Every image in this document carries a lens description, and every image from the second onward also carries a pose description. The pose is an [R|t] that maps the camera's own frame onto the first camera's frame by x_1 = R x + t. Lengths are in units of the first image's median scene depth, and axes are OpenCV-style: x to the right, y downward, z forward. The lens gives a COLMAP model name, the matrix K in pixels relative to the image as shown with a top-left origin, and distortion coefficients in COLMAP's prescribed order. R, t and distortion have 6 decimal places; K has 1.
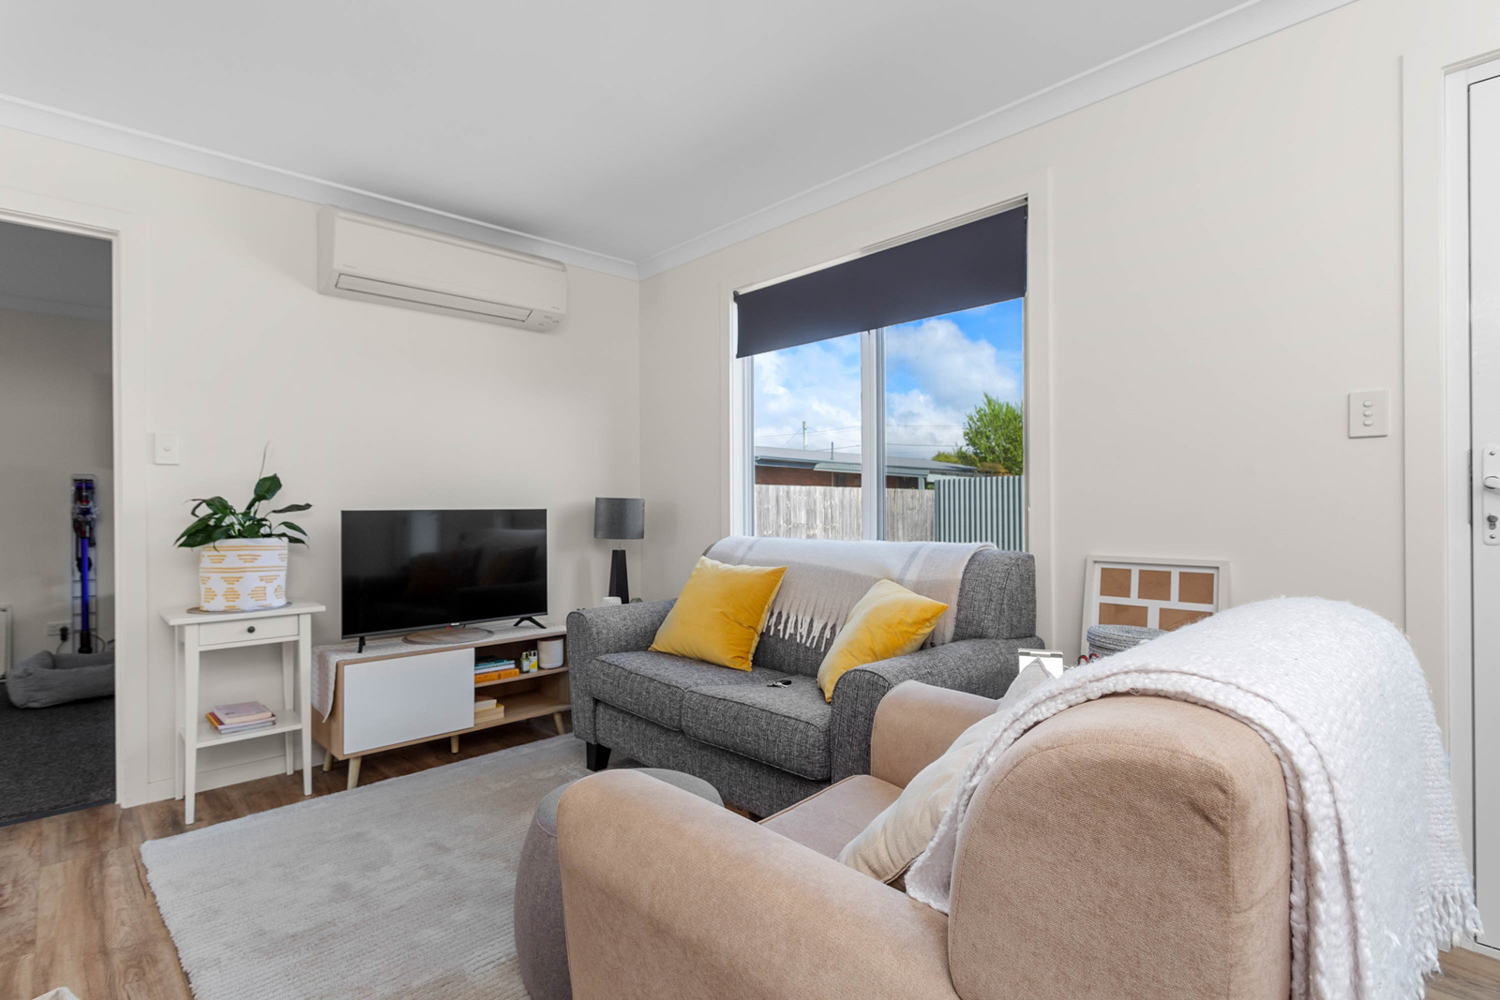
lens RADIAL K [[716.2, 0, 742.5], [0, 716.2, 502.1], [0, 0, 1]] dist [0.001426, 0.000420]
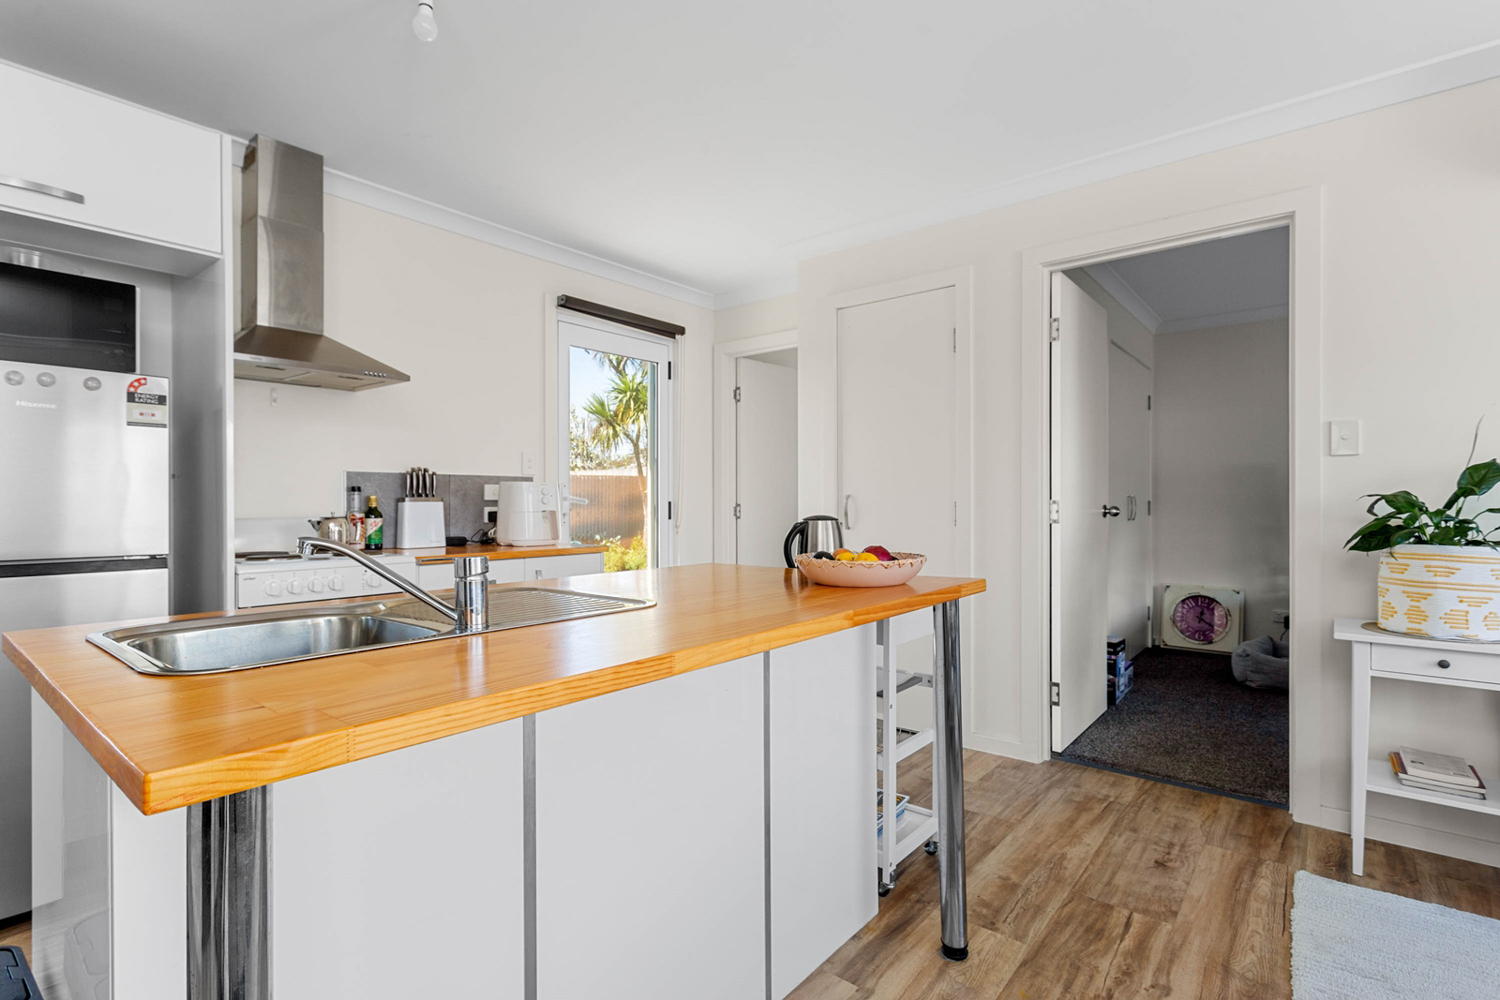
lens RADIAL K [[716.2, 0, 742.5], [0, 716.2, 502.1], [0, 0, 1]] dist [0.001426, 0.000420]
pose [[0.118338, 0.009064, -0.992932, -0.012382], [0.001680, 0.999955, 0.009329, -0.004395], [0.992972, -0.002772, 0.118318, 0.165259]]
